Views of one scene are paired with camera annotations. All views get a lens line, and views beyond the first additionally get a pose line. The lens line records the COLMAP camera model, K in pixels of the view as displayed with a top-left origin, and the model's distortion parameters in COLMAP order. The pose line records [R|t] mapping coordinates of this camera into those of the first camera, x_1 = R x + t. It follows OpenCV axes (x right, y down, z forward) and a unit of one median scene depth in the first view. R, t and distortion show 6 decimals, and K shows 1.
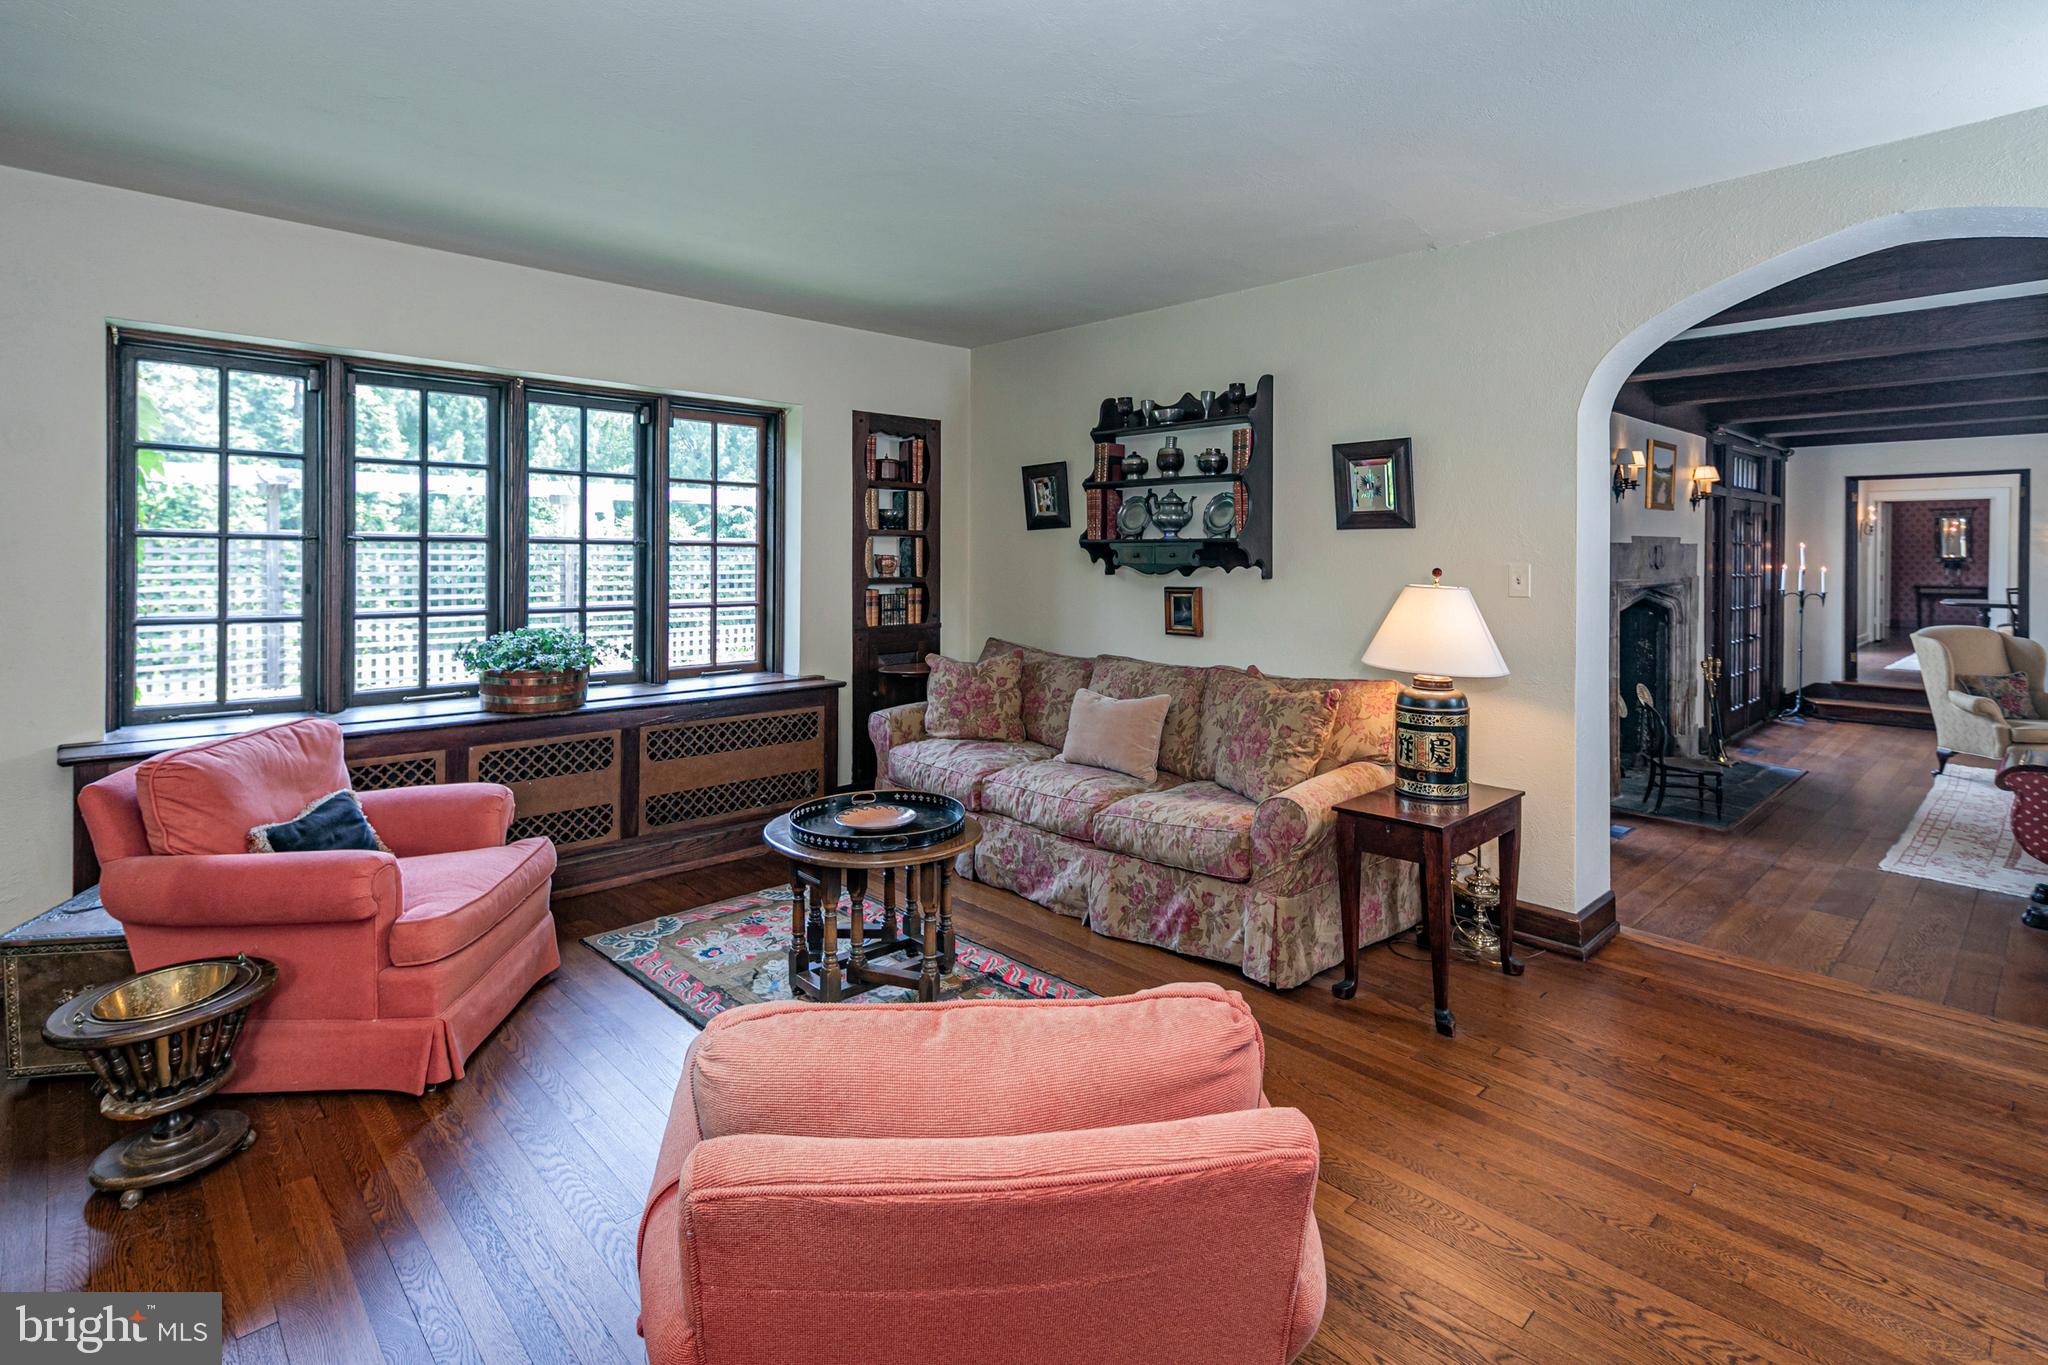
lens RADIAL K [[990.0, 0, 1020.0], [0, 990.0, 532.9], [0, 0, 1]] dist [0.016399, -0.001225]
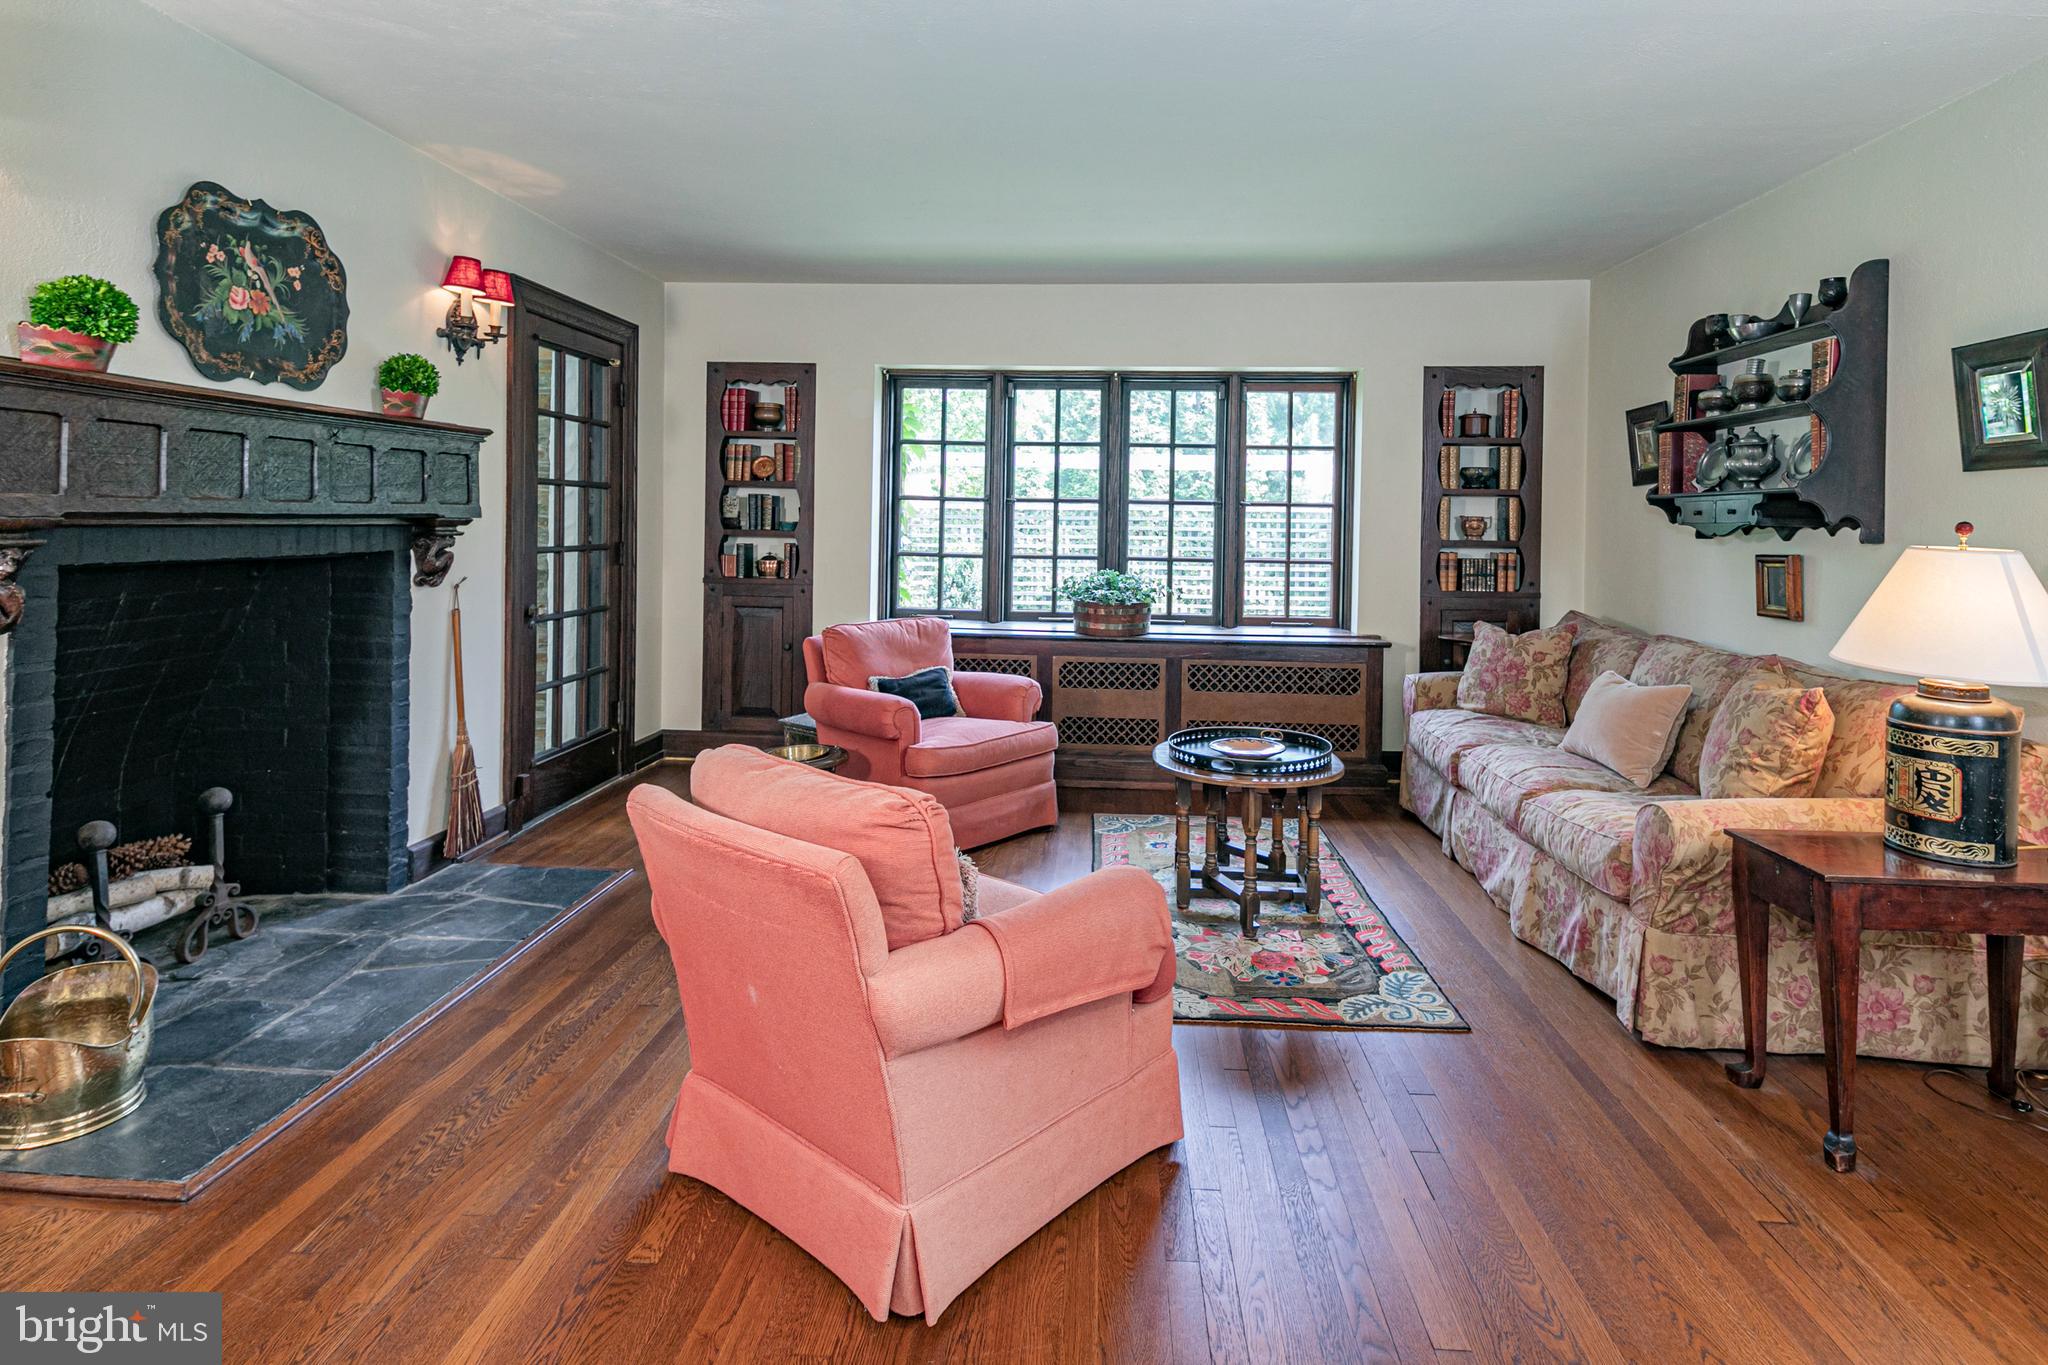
lens RADIAL K [[1030.9, 0, 1027.6], [0, 1030.9, 486.1], [0, 0, 1]] dist [-0.003364, -0.001503]
pose [[0.670370, -0.021392, -0.741718, 0.370541], [0.005439, 0.999699, -0.023916, 0.018092], [0.742007, 0.011998, 0.670285, 0.043960]]
